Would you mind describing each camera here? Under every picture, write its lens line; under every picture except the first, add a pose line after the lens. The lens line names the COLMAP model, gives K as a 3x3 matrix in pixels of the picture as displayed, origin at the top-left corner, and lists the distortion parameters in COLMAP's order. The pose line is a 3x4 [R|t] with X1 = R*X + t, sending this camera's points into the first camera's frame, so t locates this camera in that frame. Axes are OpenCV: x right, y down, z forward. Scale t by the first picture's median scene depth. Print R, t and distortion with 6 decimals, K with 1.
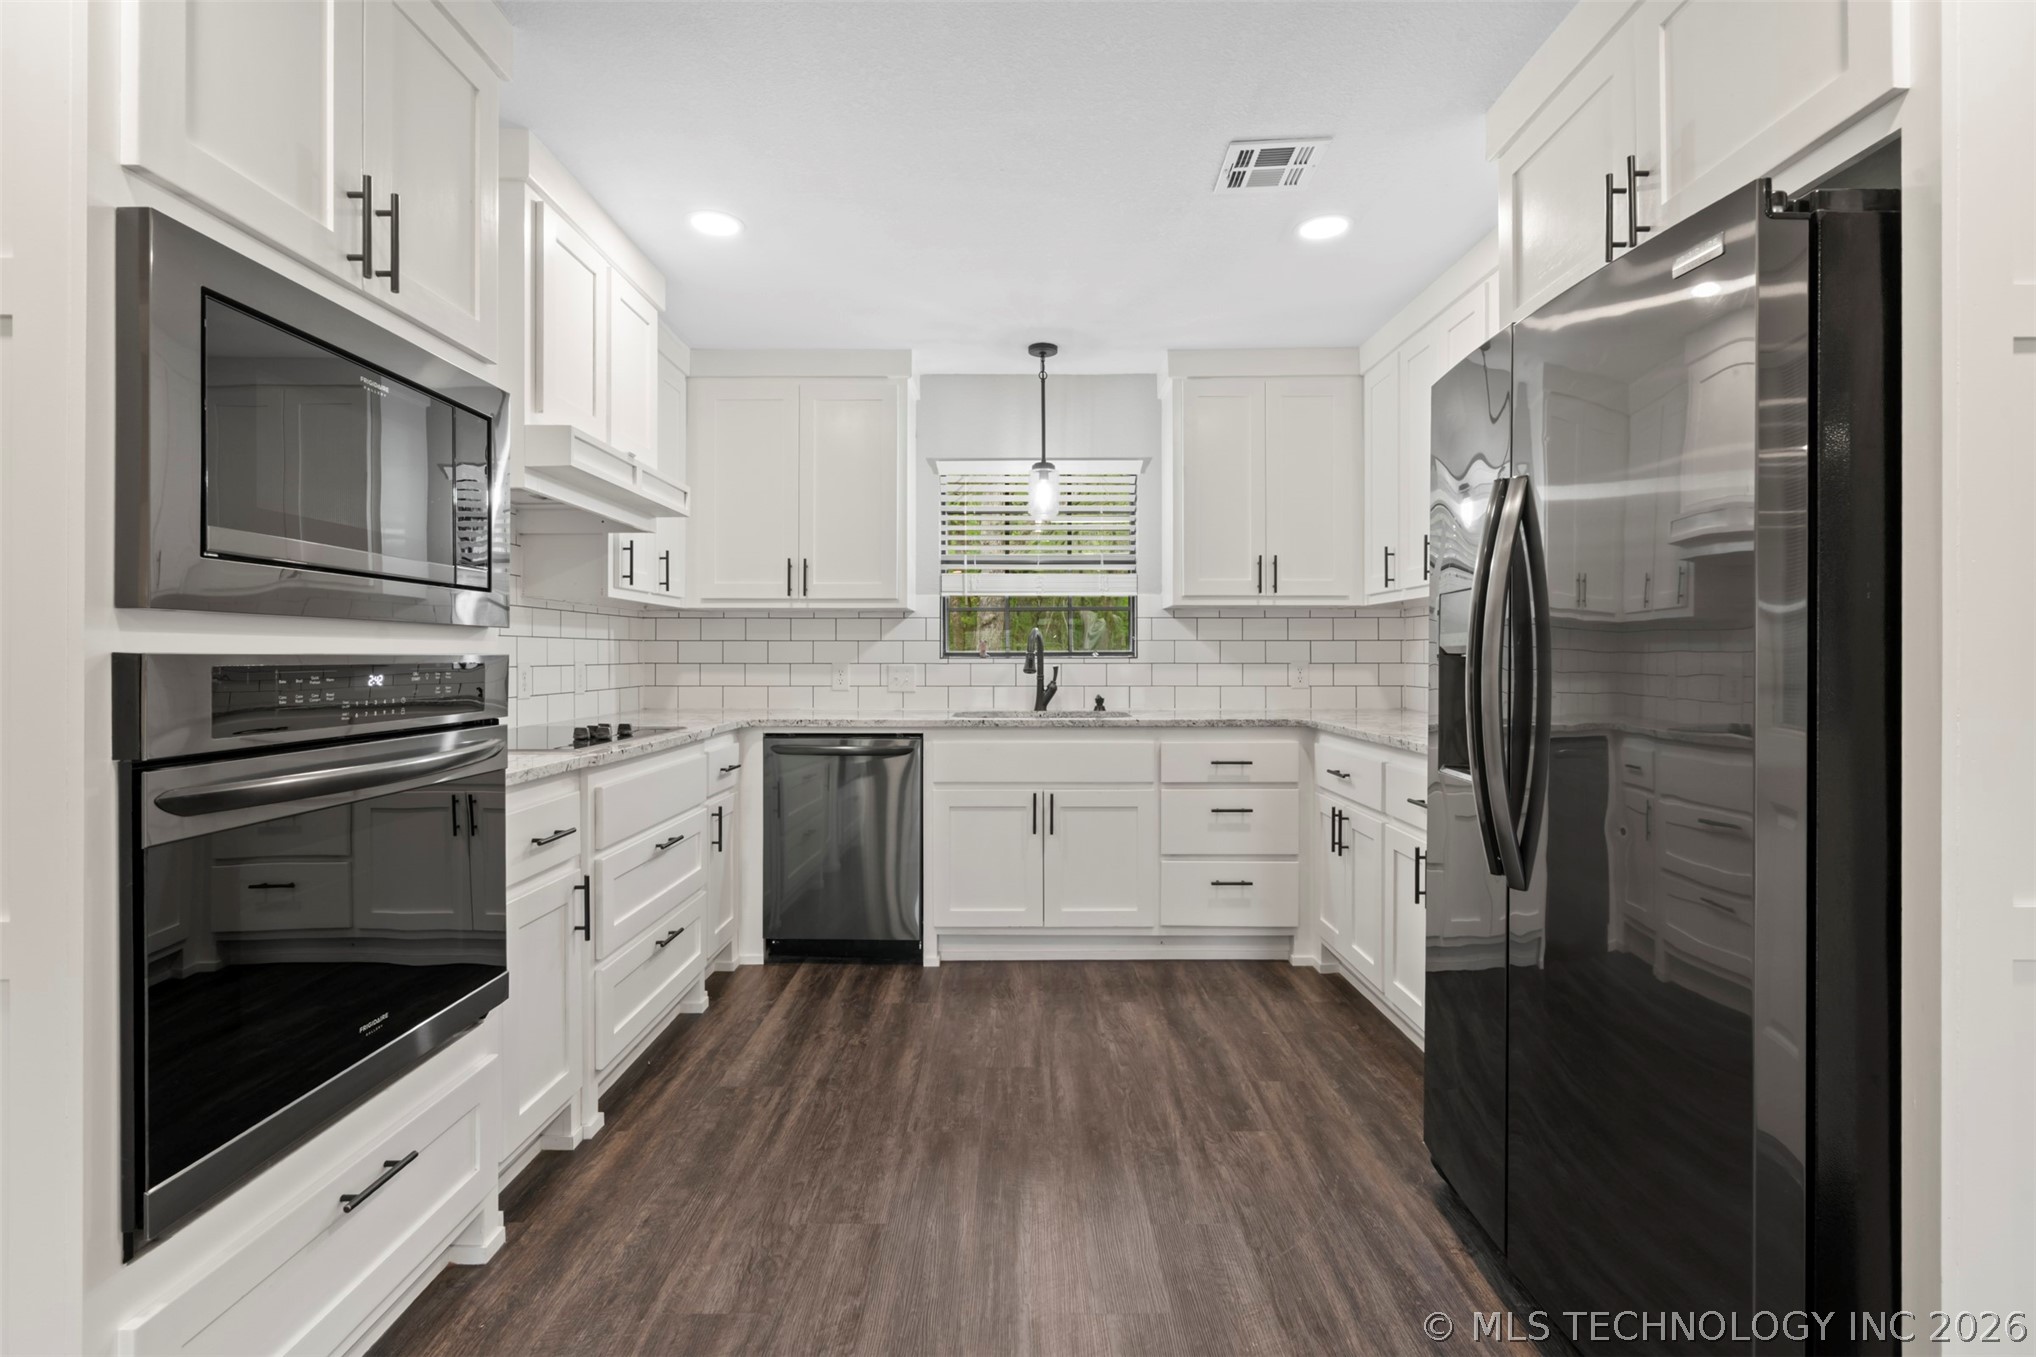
lens RADIAL K [[923.0, 0, 1013.7], [0, 923.0, 658.3], [0, 0, 1]] dist [0.011993, 0.000340]
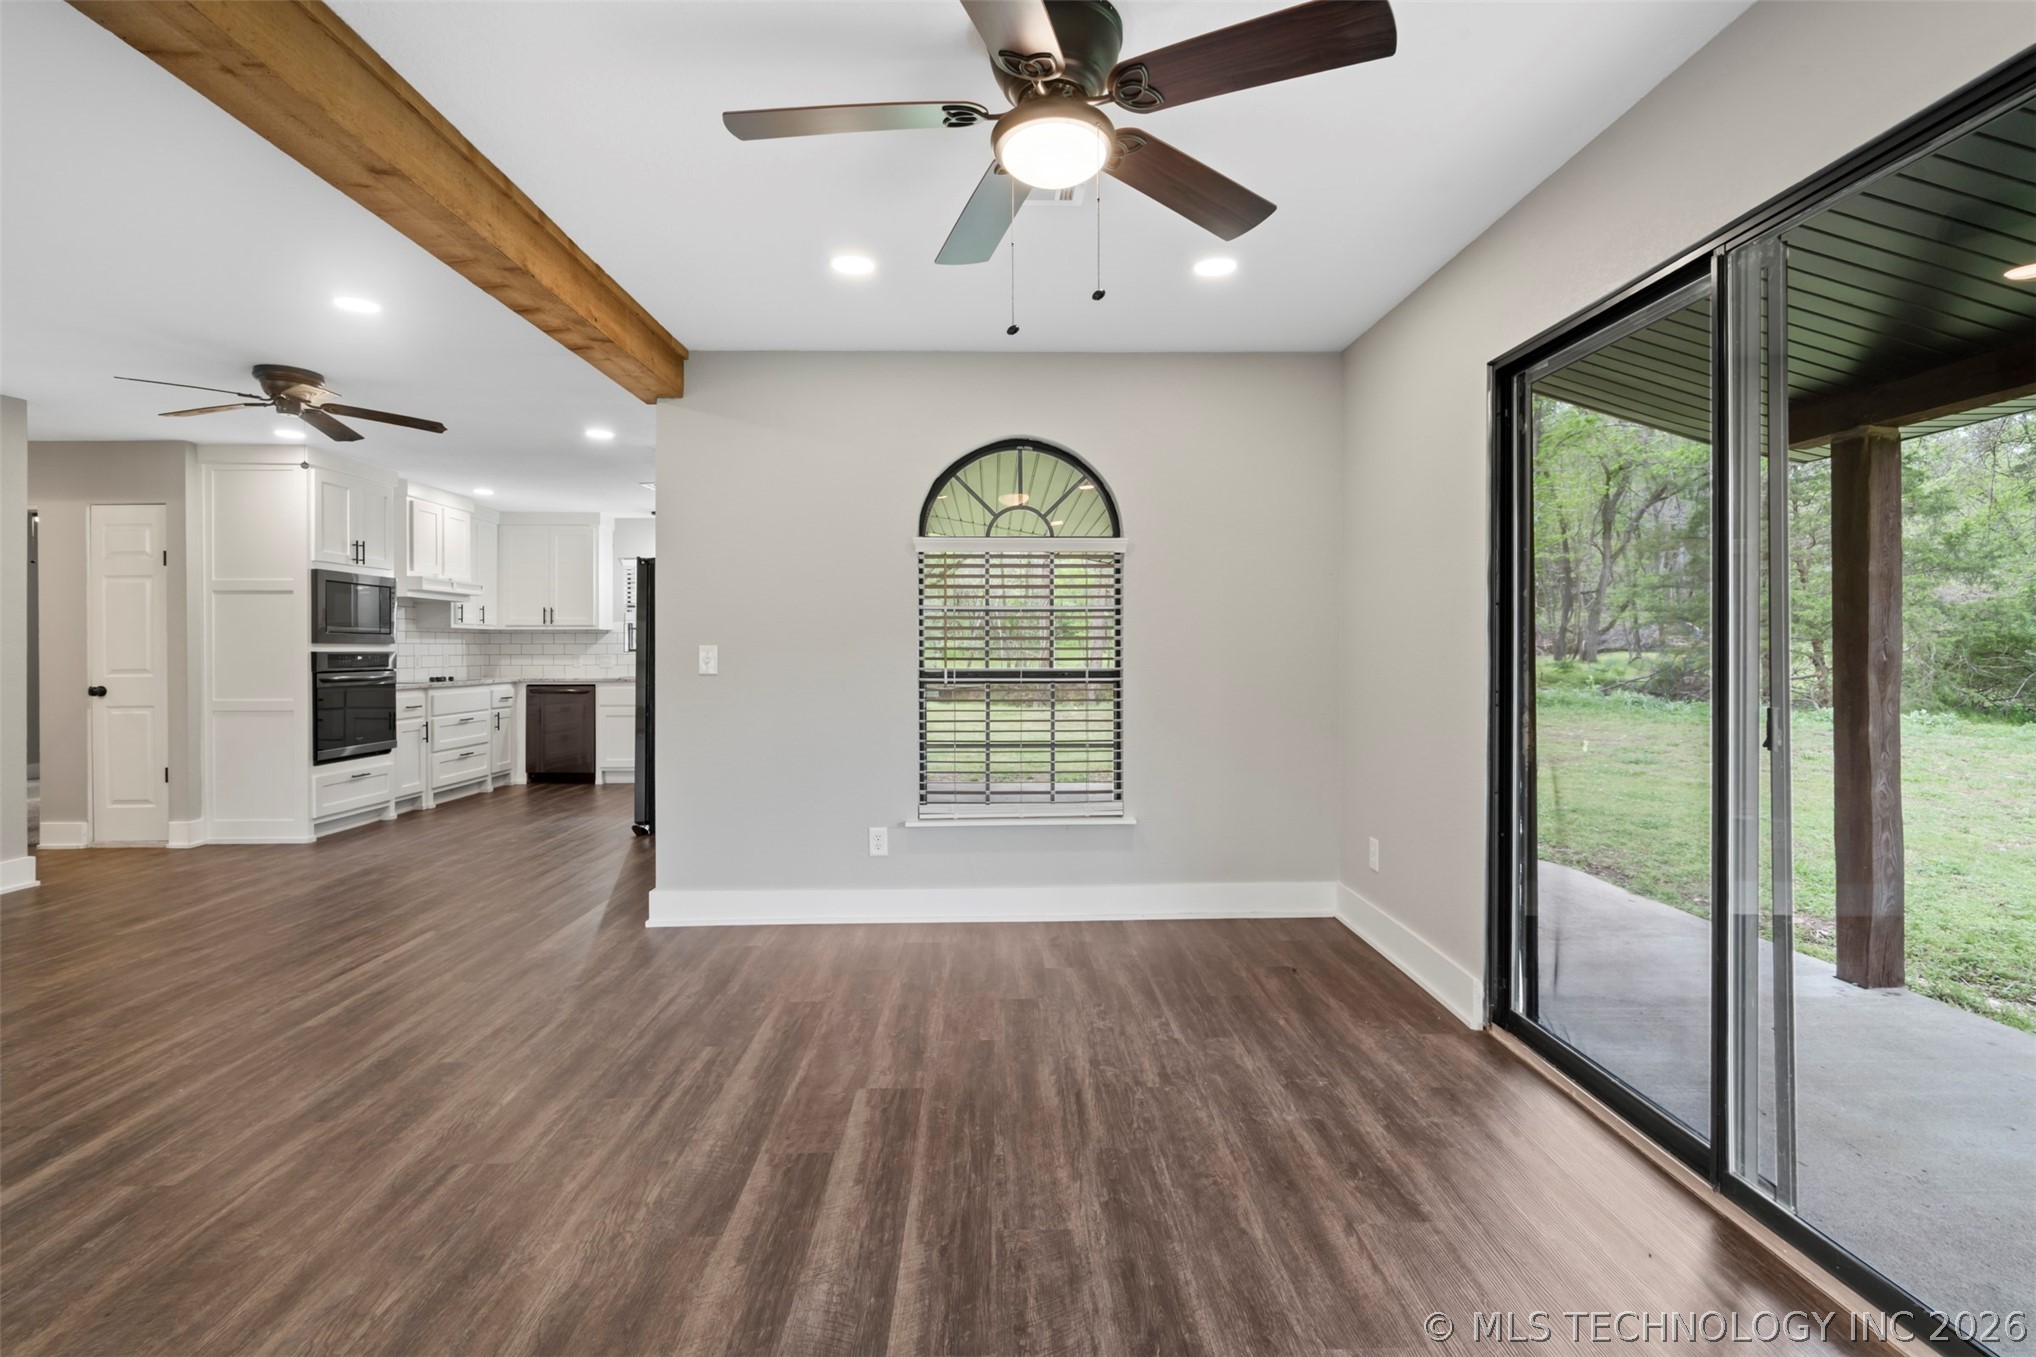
lens RADIAL K [[923.0, 0, 1025.7], [0, 923.0, 661.9], [0, 0, 1]] dist [0.011993, 0.000340]
pose [[0.999433, -0.000244, 0.033676, 0.905370], [-0.000142, 0.999934, 0.011459, -0.002753], [-0.033676, -0.011457, 0.999367, -1.369165]]
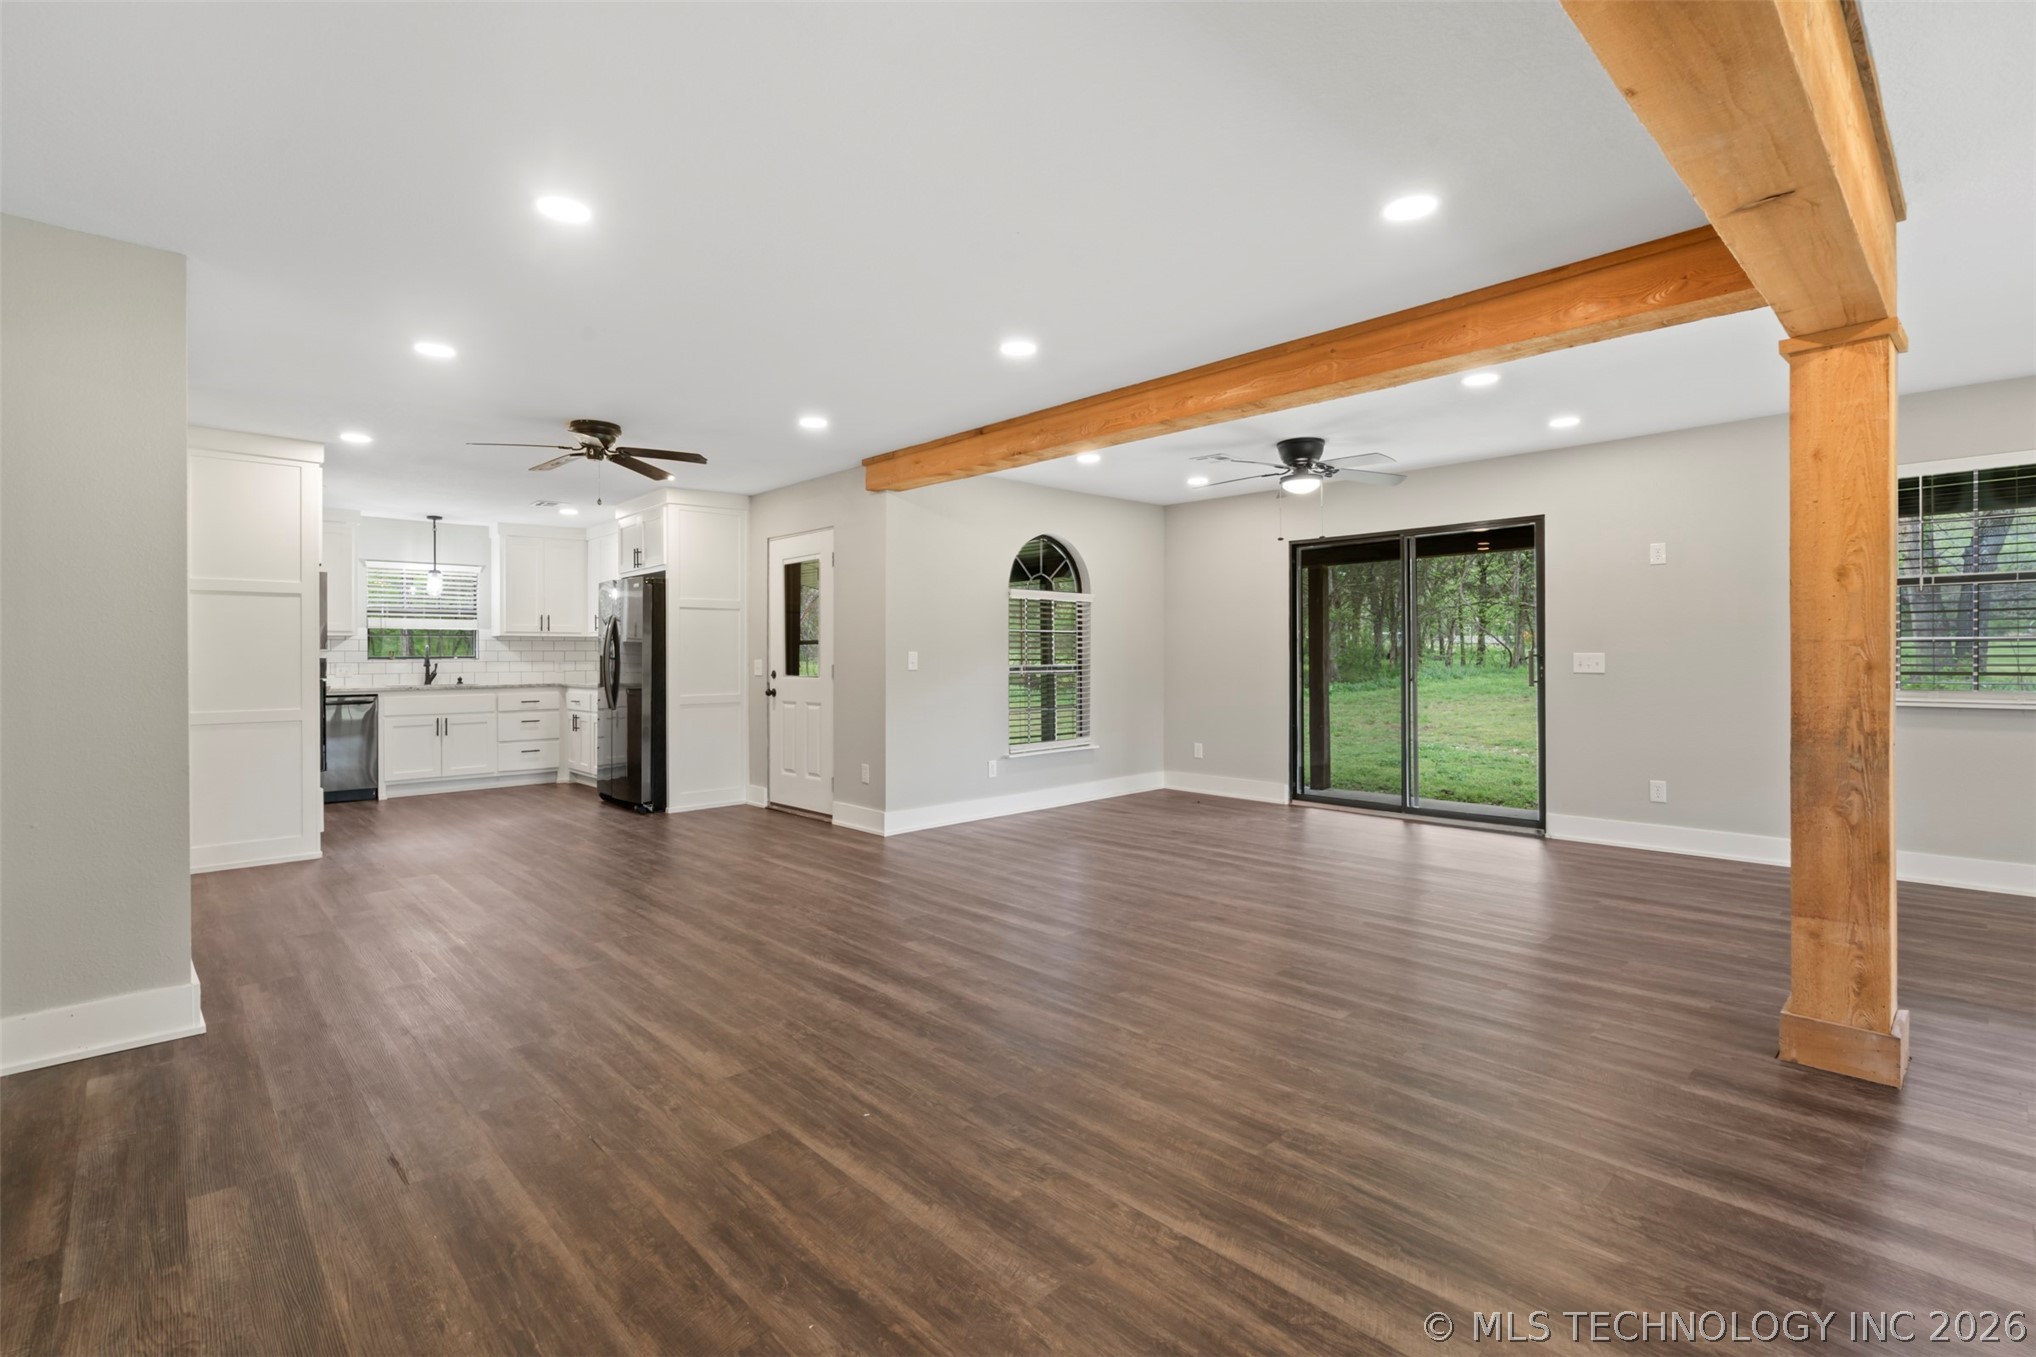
lens RADIAL K [[923.0, 0, 1019.6], [0, 923.0, 655.4], [0, 0, 1]] dist [0.011993, 0.000340]
pose [[0.720316, -0.000689, 0.693646, -0.524969], [0.004159, 0.999986, -0.003326, 0.003517], [-0.693634, 0.005280, 0.720309, -1.644602]]
